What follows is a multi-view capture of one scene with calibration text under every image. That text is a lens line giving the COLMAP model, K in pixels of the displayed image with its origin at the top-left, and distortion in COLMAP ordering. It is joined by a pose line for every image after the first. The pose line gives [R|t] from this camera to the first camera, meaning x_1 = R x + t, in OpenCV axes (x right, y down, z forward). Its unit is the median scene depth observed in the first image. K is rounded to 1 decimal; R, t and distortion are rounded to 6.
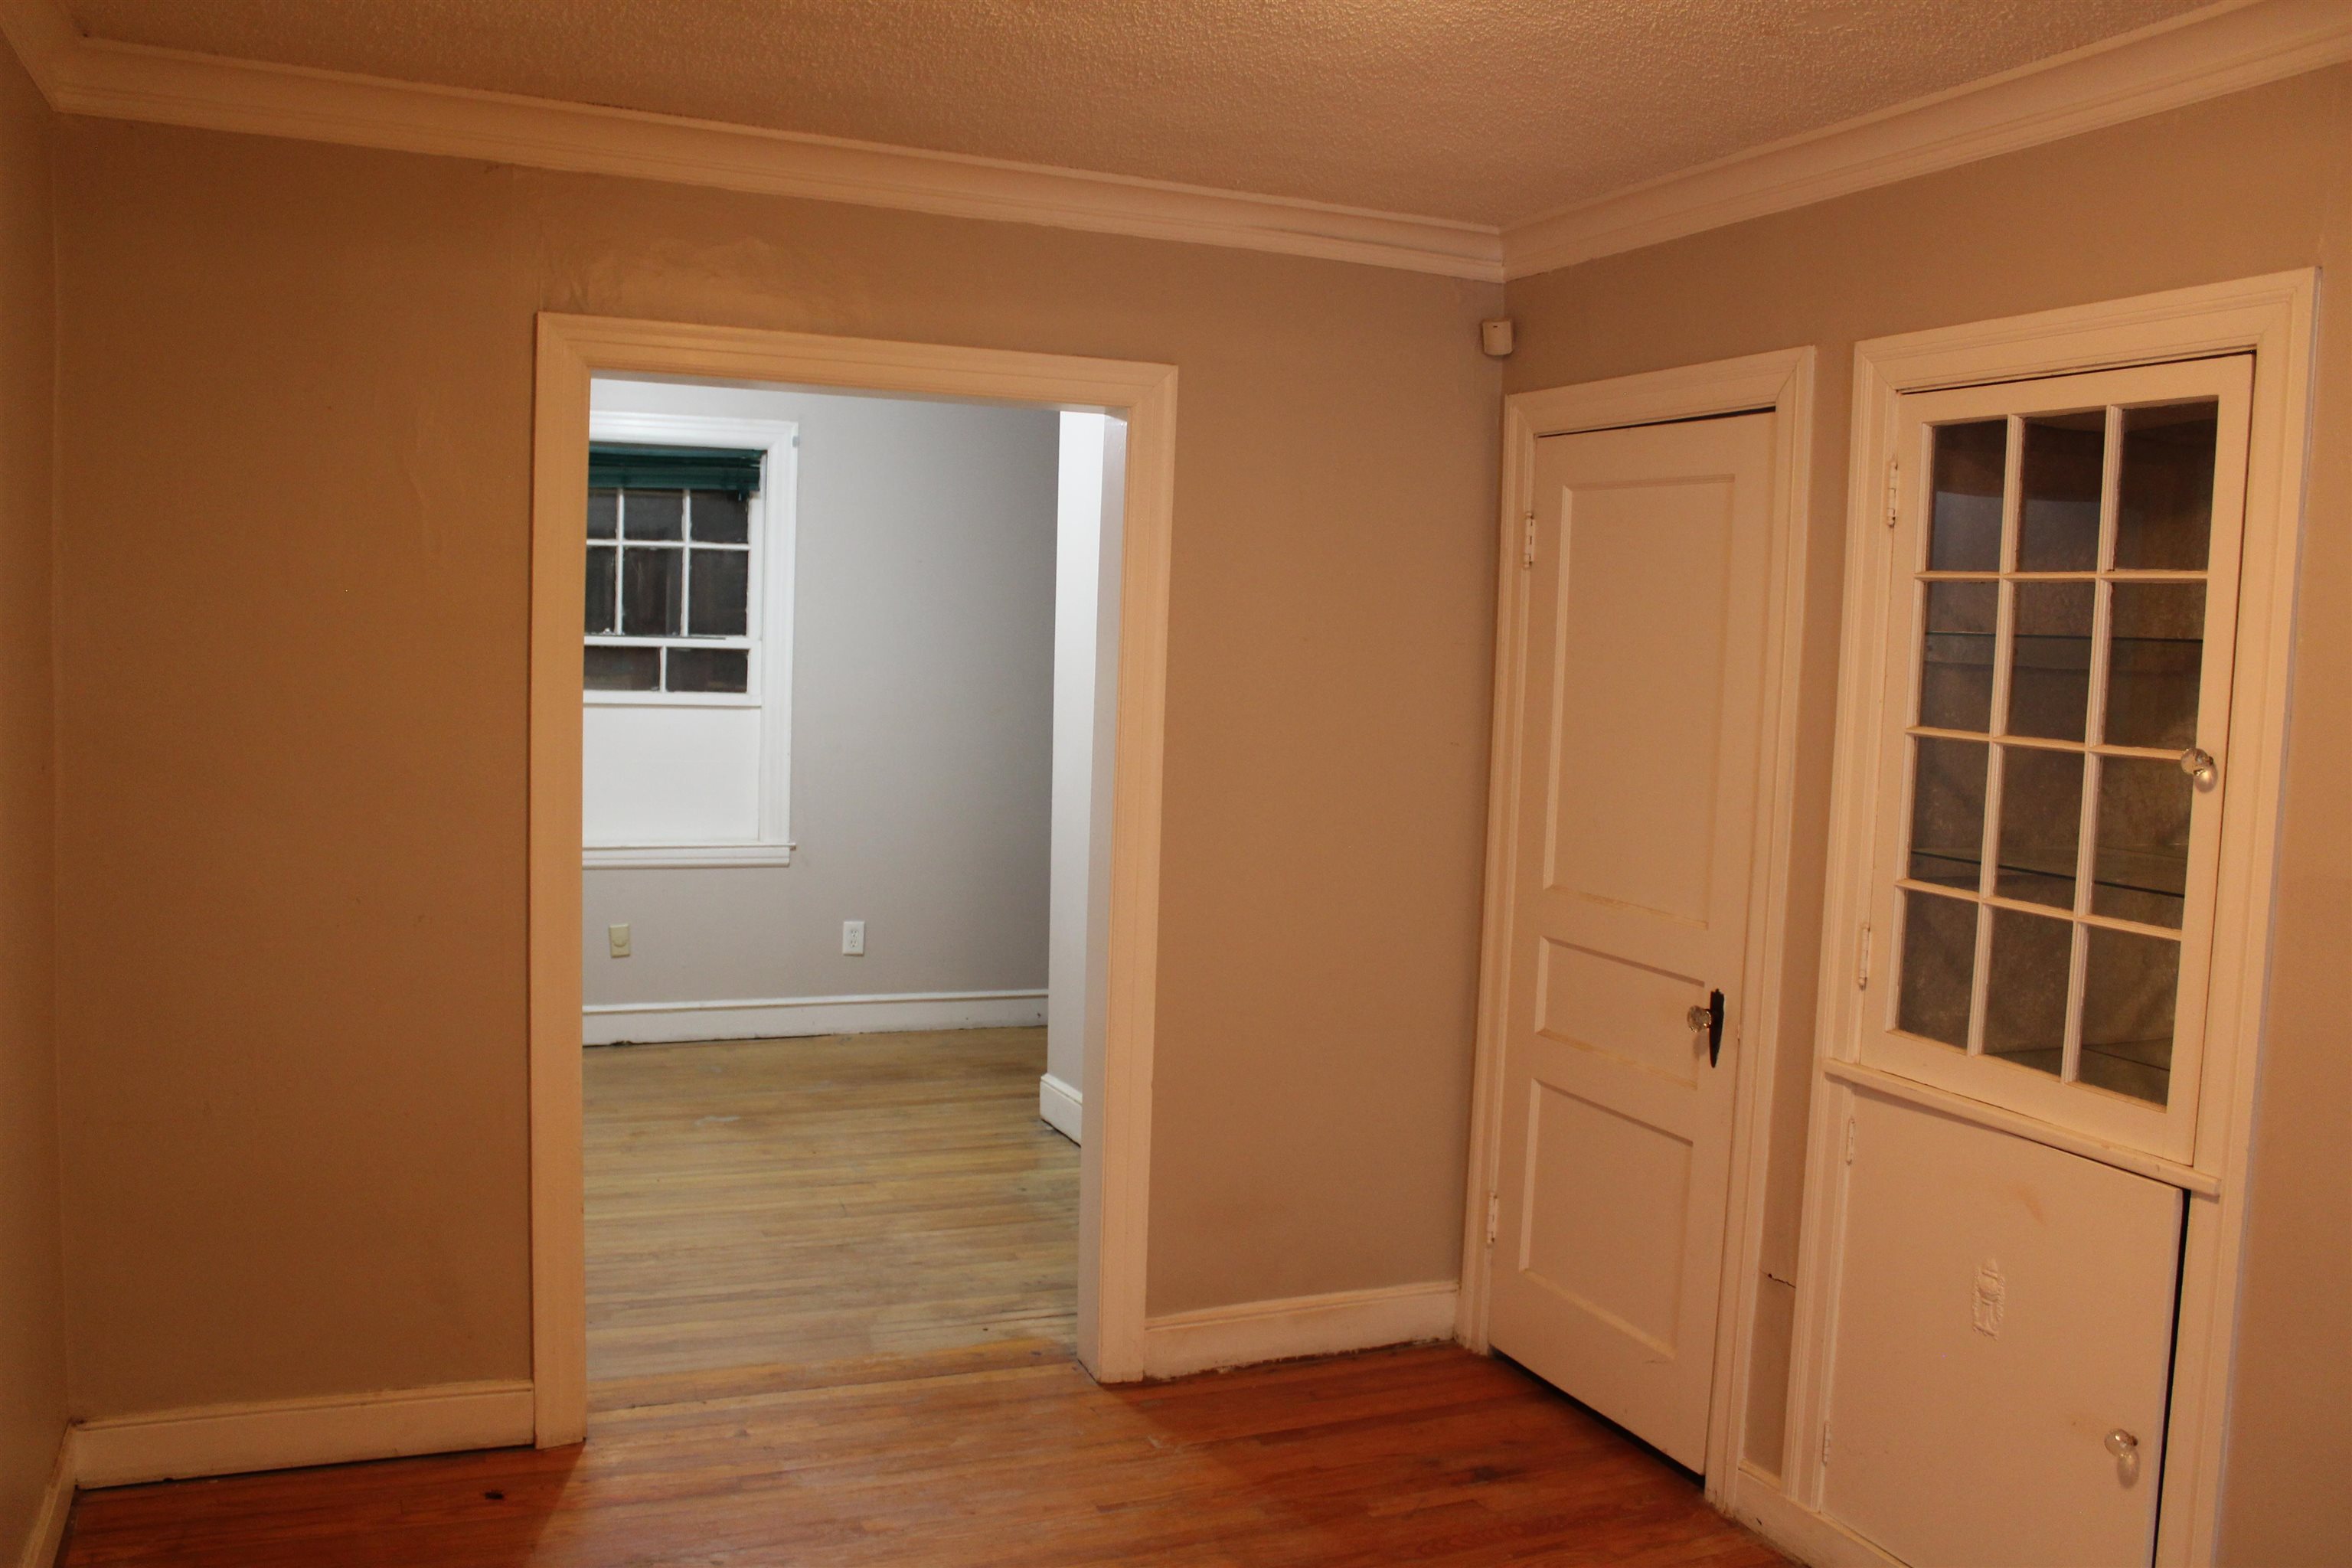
lens RADIAL K [[1967.1, 0, 1171.2], [0, 1967.1, 746.4], [0, 0, 1]] dist [-0.158540, 0.127838]
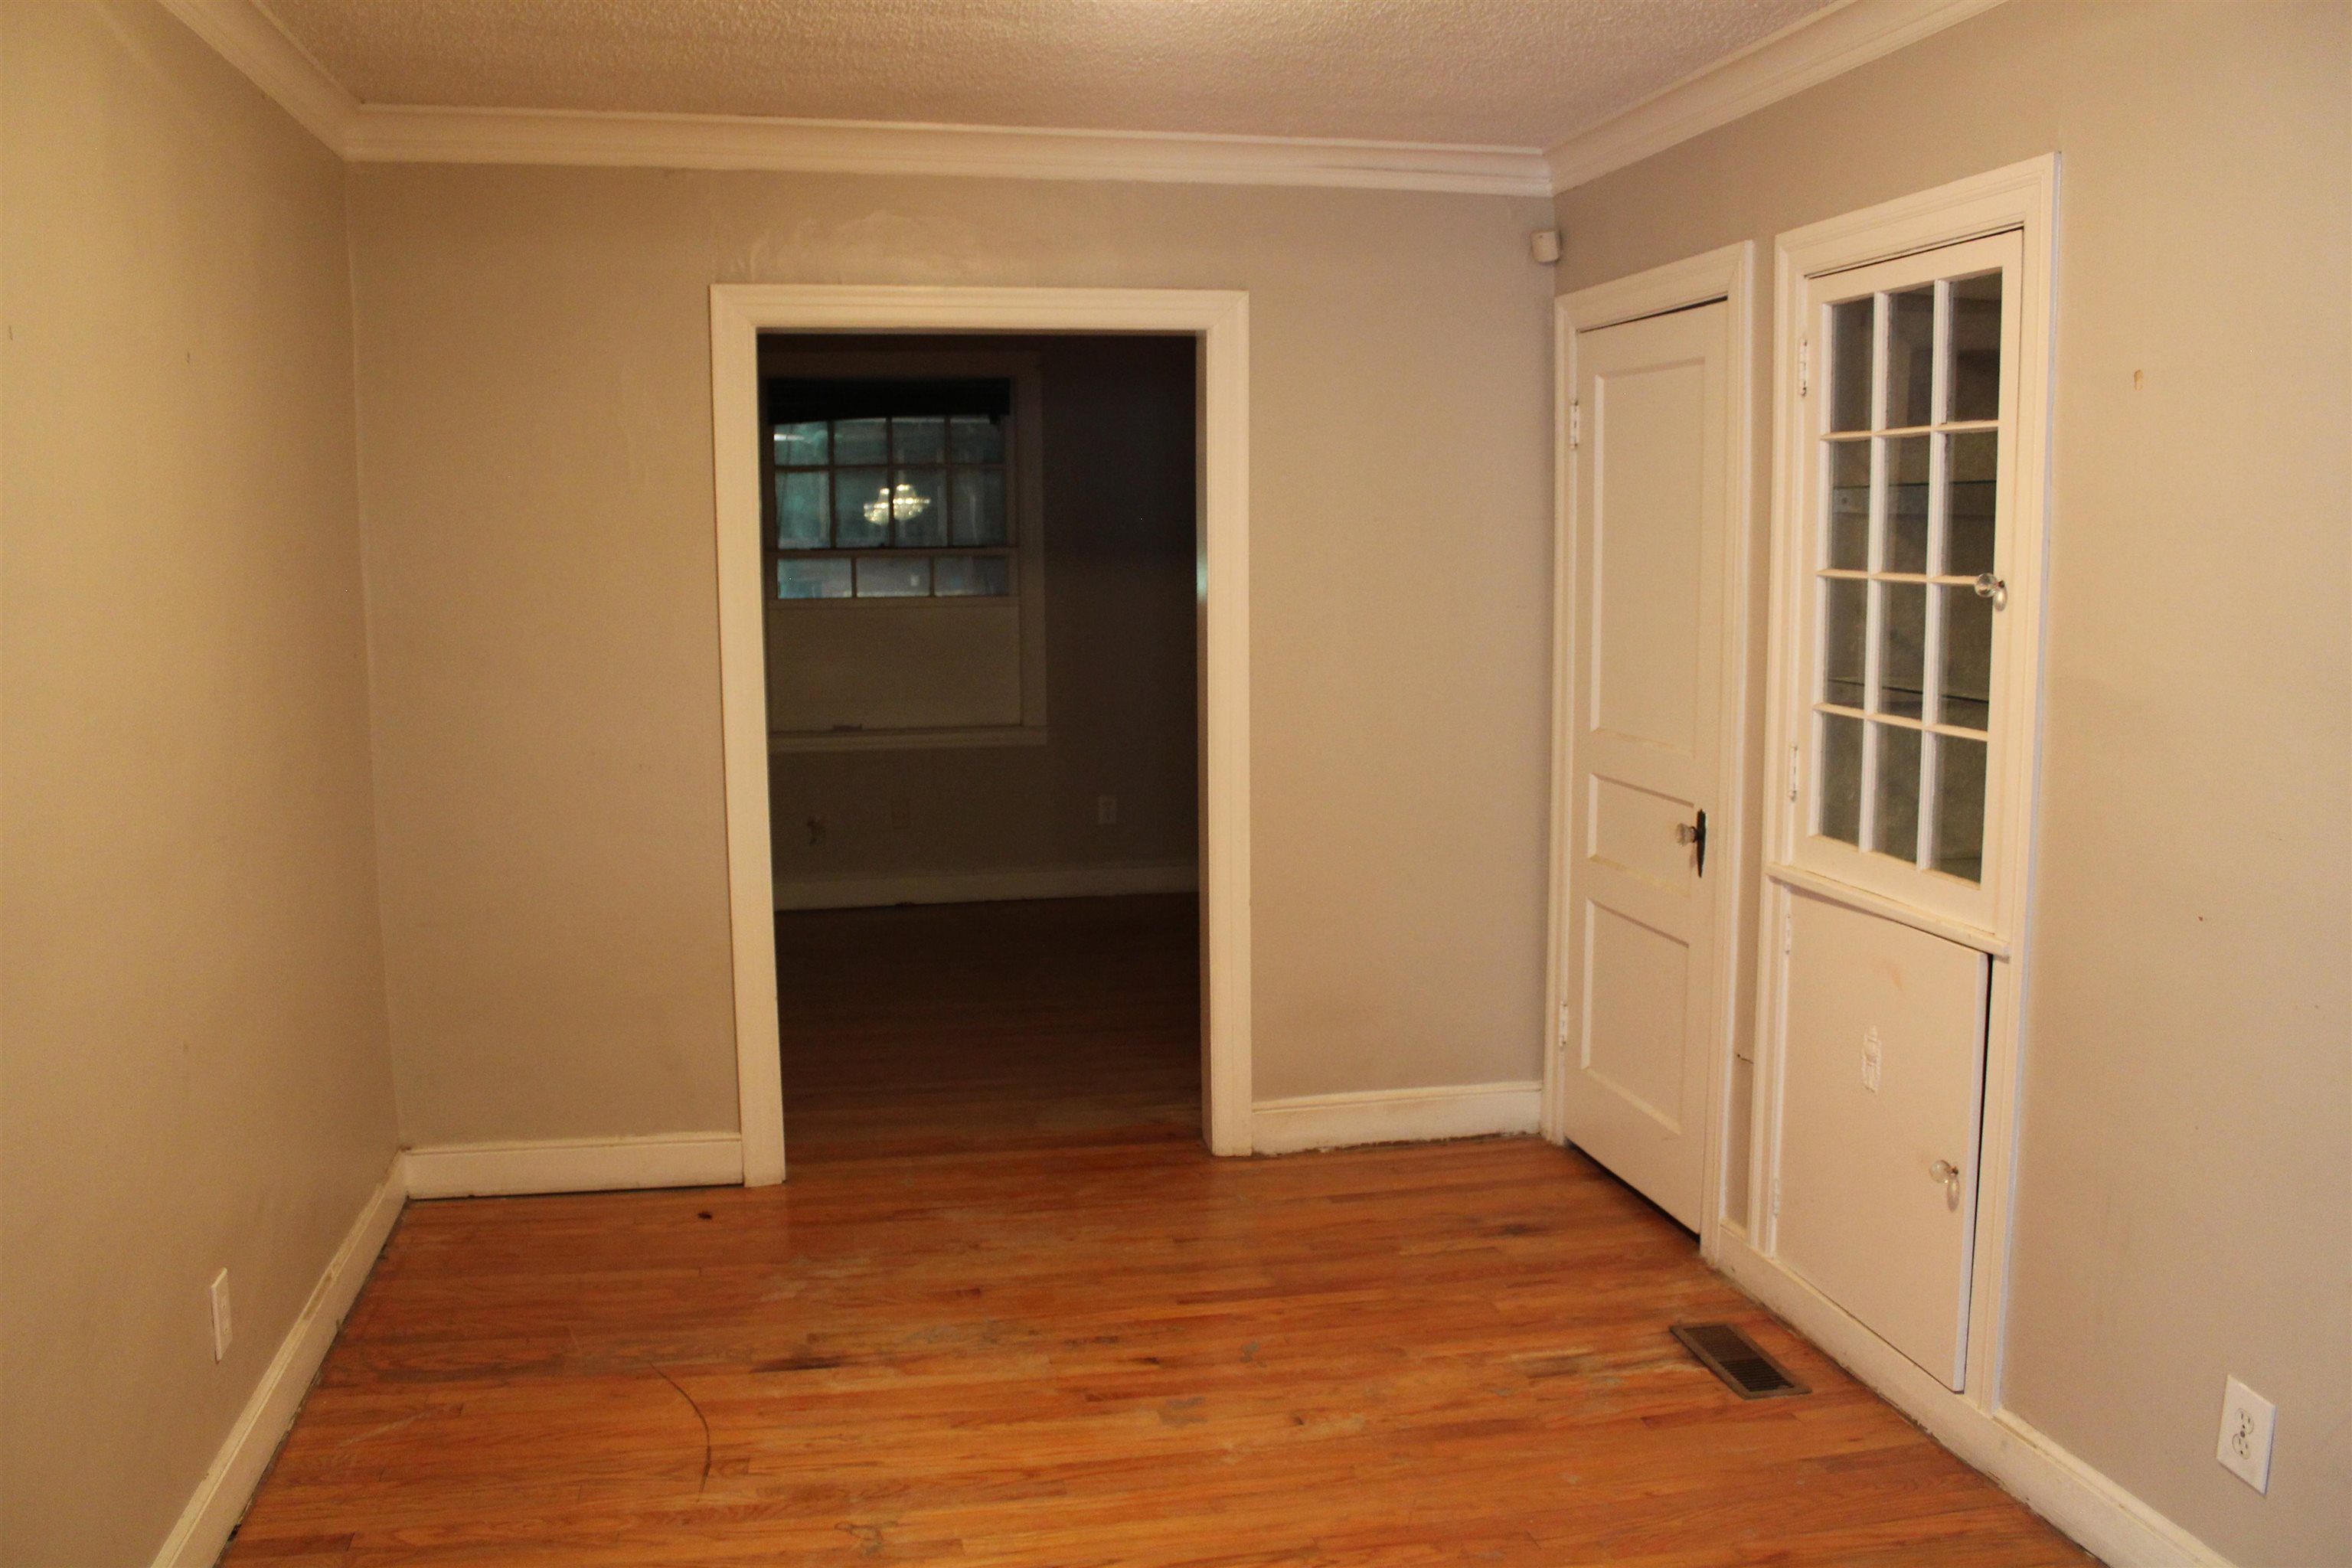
lens RADIAL K [[1967.1, 0, 1171.2], [0, 1967.1, 746.4], [0, 0, 1]] dist [-0.158540, 0.127838]
pose [[0.978252, -0.020061, -0.206448, 0.218161], [0.029138, 0.998733, 0.041022, 0.032937], [0.205363, -0.046146, 0.977597, -0.188523]]
